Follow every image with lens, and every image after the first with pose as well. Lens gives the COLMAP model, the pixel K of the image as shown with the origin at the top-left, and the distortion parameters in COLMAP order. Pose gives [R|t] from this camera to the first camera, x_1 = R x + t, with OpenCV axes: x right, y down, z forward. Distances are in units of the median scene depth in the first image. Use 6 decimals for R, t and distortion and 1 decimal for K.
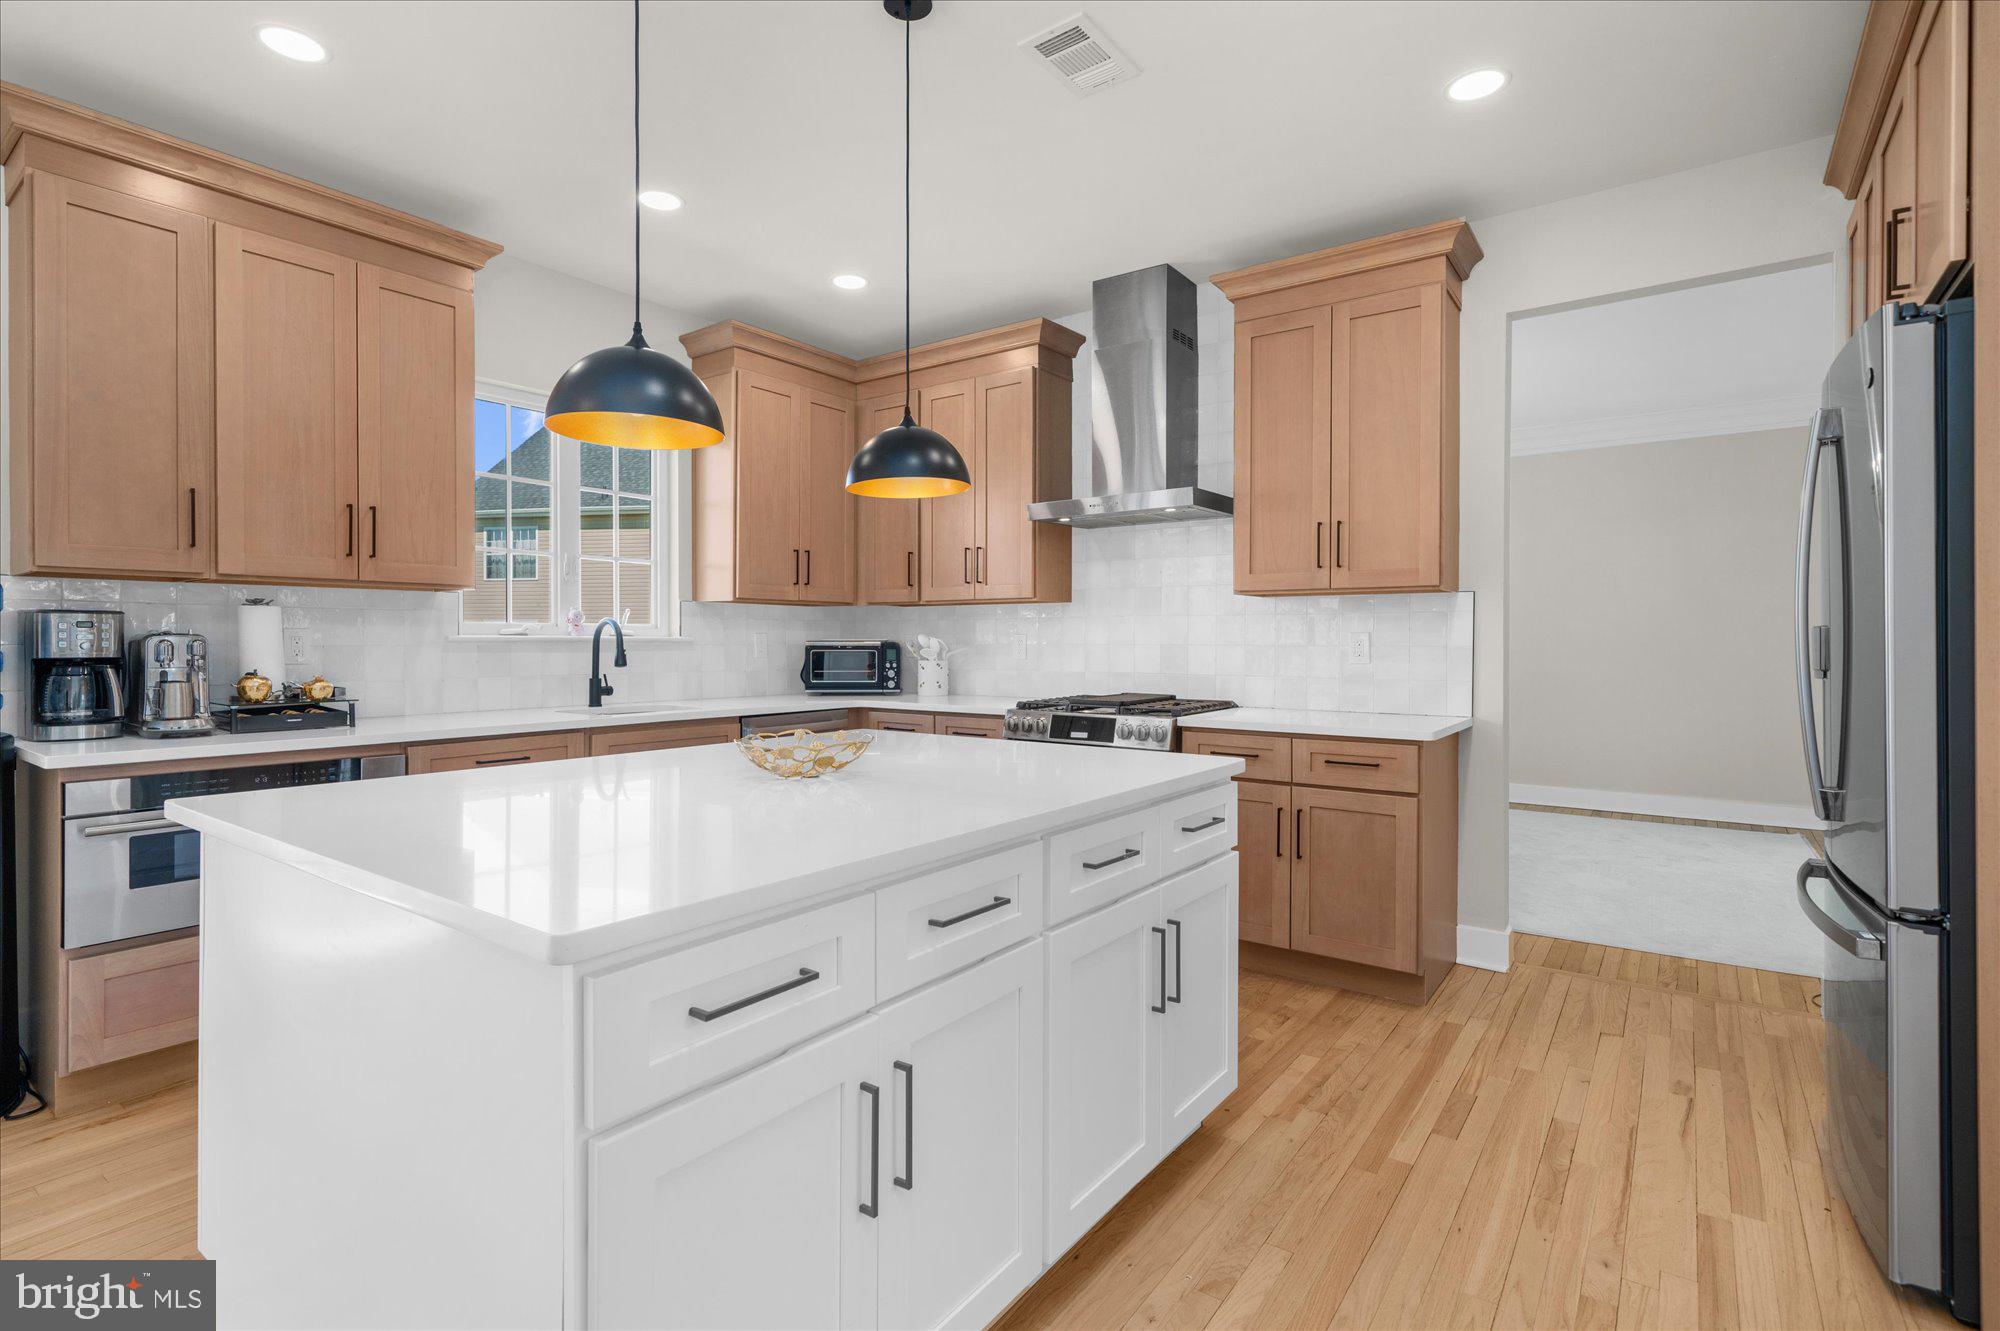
lens RADIAL K [[952.5, 0, 997.9], [0, 952.5, 648.2], [0, 0, 1]] dist [0.000113, 0.000514]
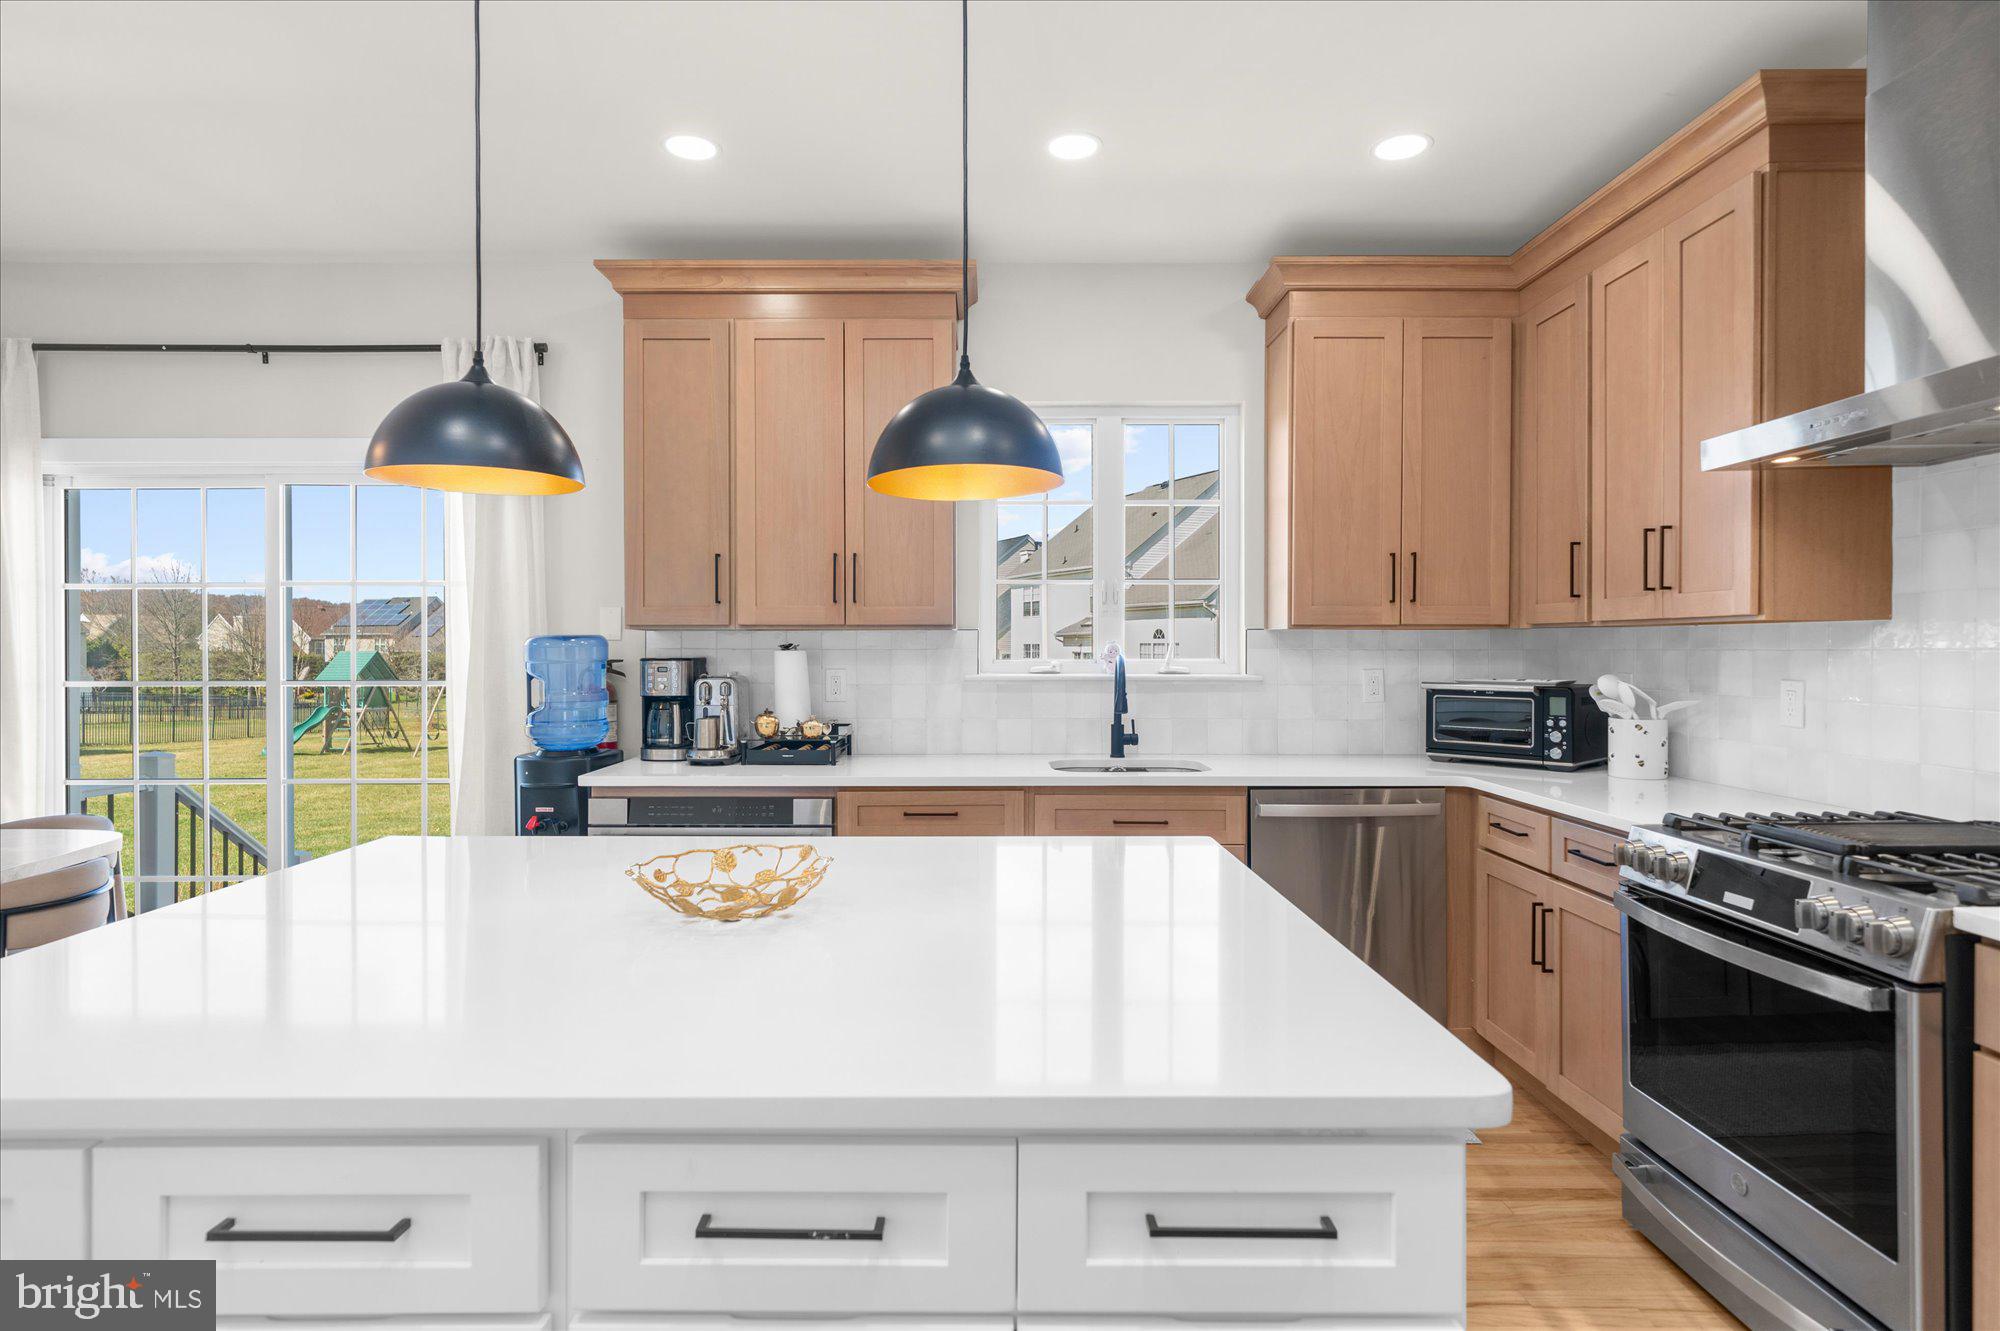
lens RADIAL K [[1053.9, 0, 984.3], [0, 1053.9, 653.2], [0, 0, 1]] dist [0.001069, 0.001054]
pose [[0.592262, 0.003324, -0.805738, 0.303309], [-0.004741, 0.999989, 0.000641, -0.036375], [0.805731, 0.003441, 0.592271, 0.379570]]
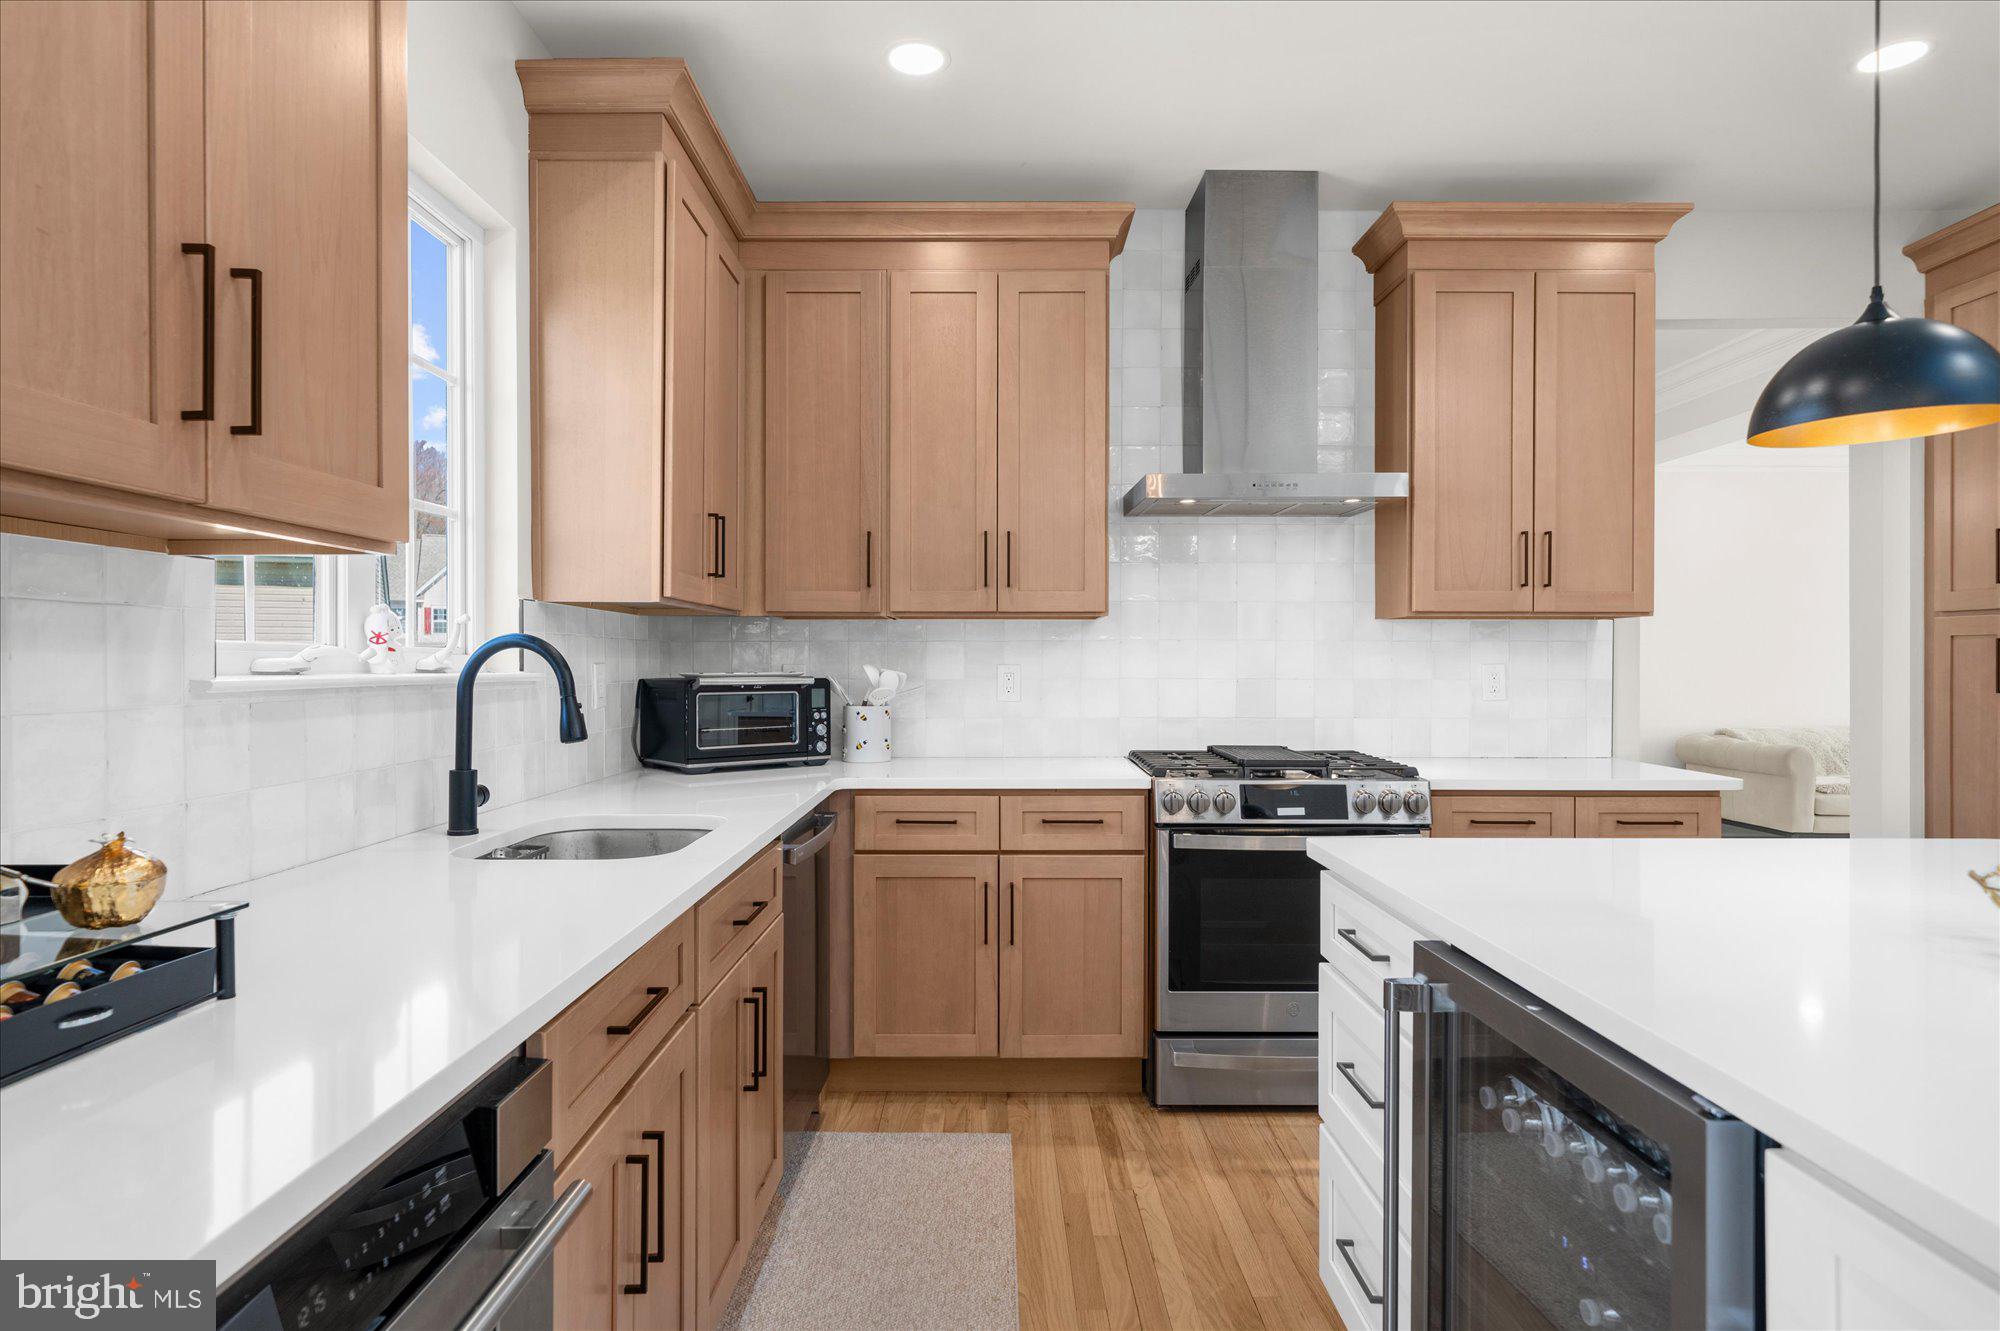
lens RADIAL K [[1097.9, 0, 991.2], [0, 1097.9, 662.8], [0, 0, 1]] dist [0.004462, 0.000984]
pose [[0.807033, -0.001455, 0.590504, -0.589107], [0.005415, 0.999973, -0.004936, -0.015765], [-0.590481, 0.007181, 0.807020, 0.497679]]
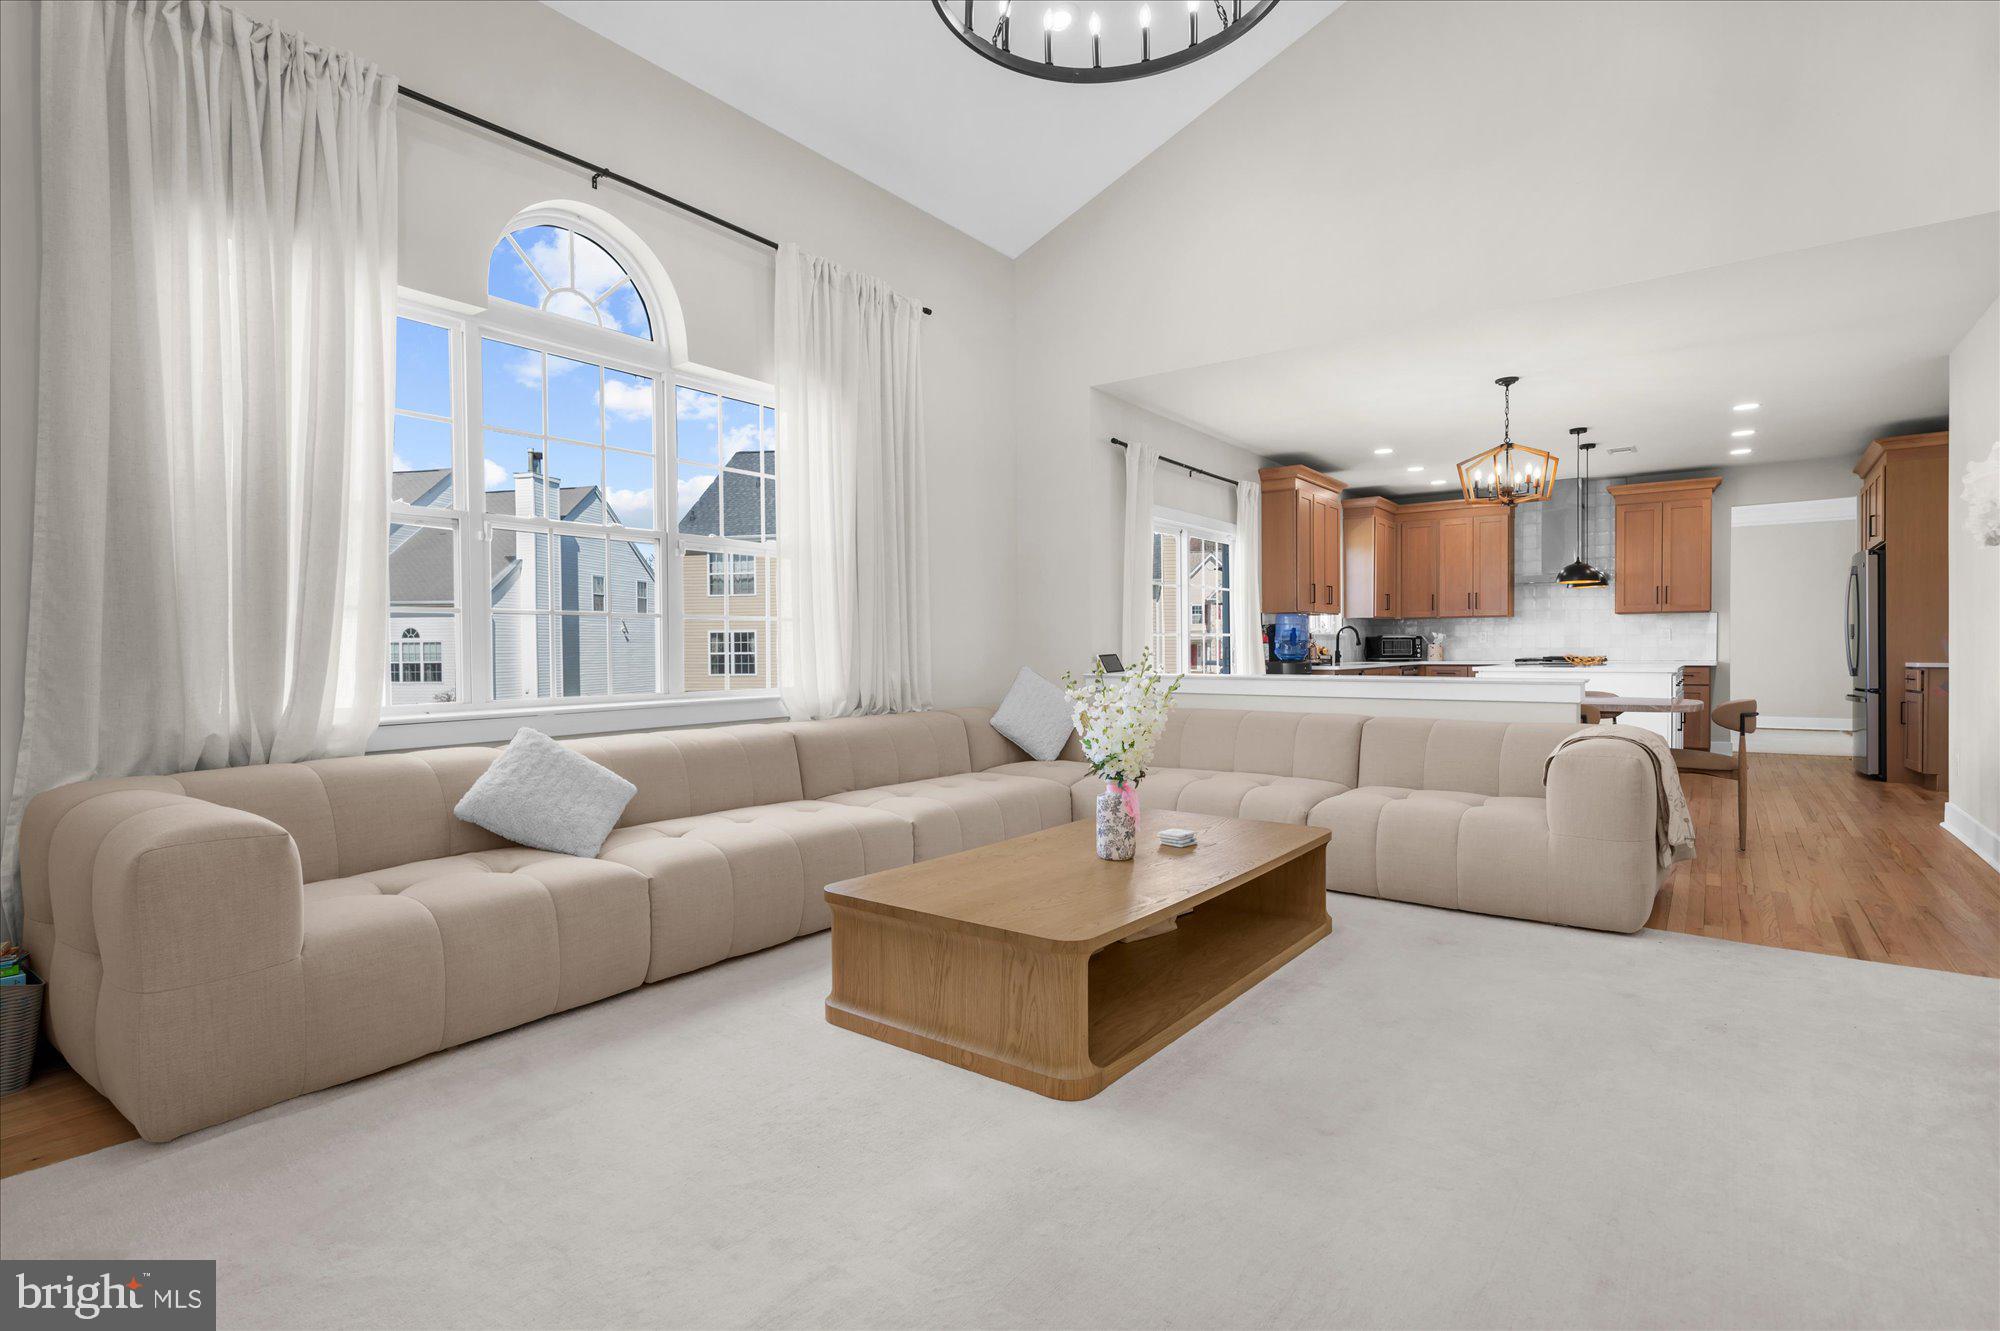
lens RADIAL K [[967.8, 0, 998.3], [0, 967.8, 666.0], [0, 0, 1]] dist [0.002742, -0.000321]
pose [[0.999903, -0.007169, -0.011904, -1.404620], [0.007291, 0.999921, 0.010215, 0.044870], [0.011829, -0.010301, 0.999877, -1.638694]]
